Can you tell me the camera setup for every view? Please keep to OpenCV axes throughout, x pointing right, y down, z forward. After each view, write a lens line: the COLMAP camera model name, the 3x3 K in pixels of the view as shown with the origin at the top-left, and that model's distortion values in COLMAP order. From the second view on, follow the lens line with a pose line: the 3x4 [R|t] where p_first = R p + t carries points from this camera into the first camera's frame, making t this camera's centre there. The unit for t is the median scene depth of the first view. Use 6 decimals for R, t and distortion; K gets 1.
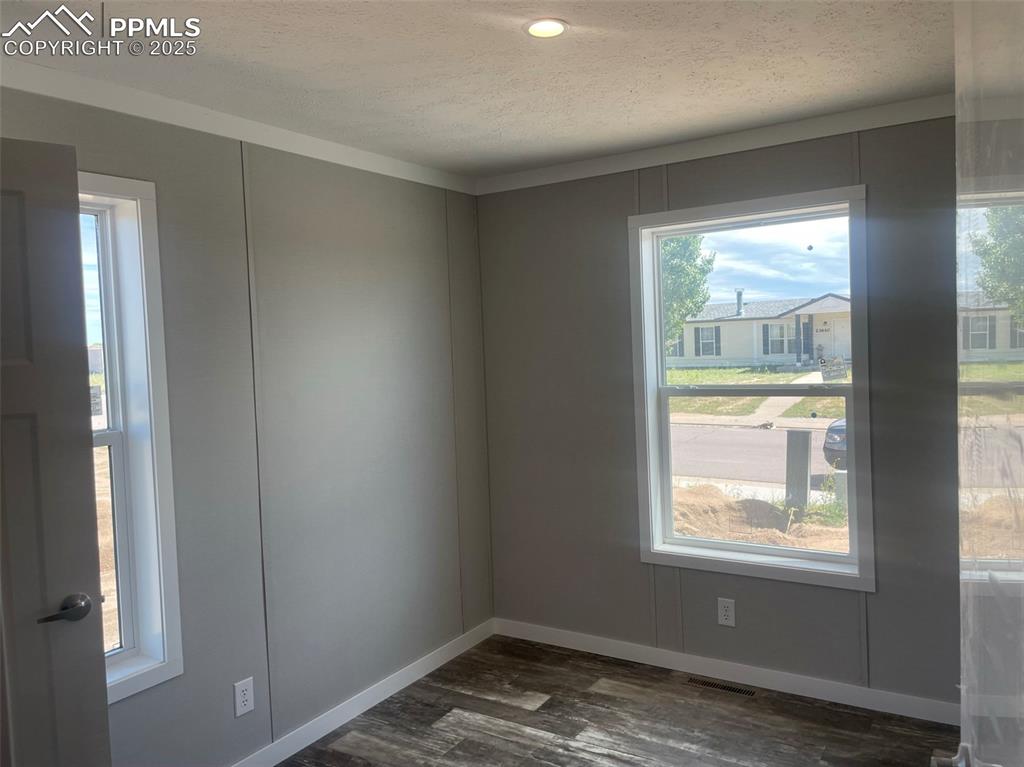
lens RADIAL K [[780.7, 0, 512.0], [0, 780.7, 383.5], [0, 0, 1]] dist [0.015393, -0.010596]
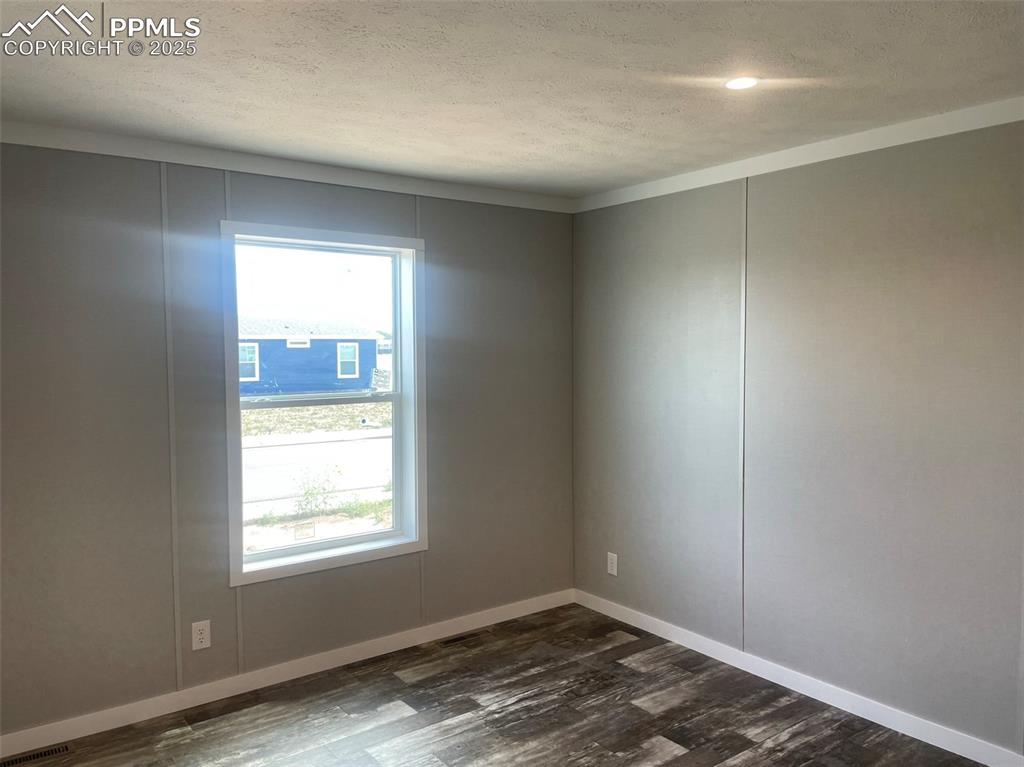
lens RADIAL K [[780.7, 0, 512.0], [0, 780.7, 383.5], [0, 0, 1]] dist [0.015393, -0.010596]
pose [[0.354346, -0.019052, 0.934920, -0.891790], [0.040863, 0.999153, 0.004874, -0.012940], [-0.934221, 0.036476, 0.354824, 0.513001]]
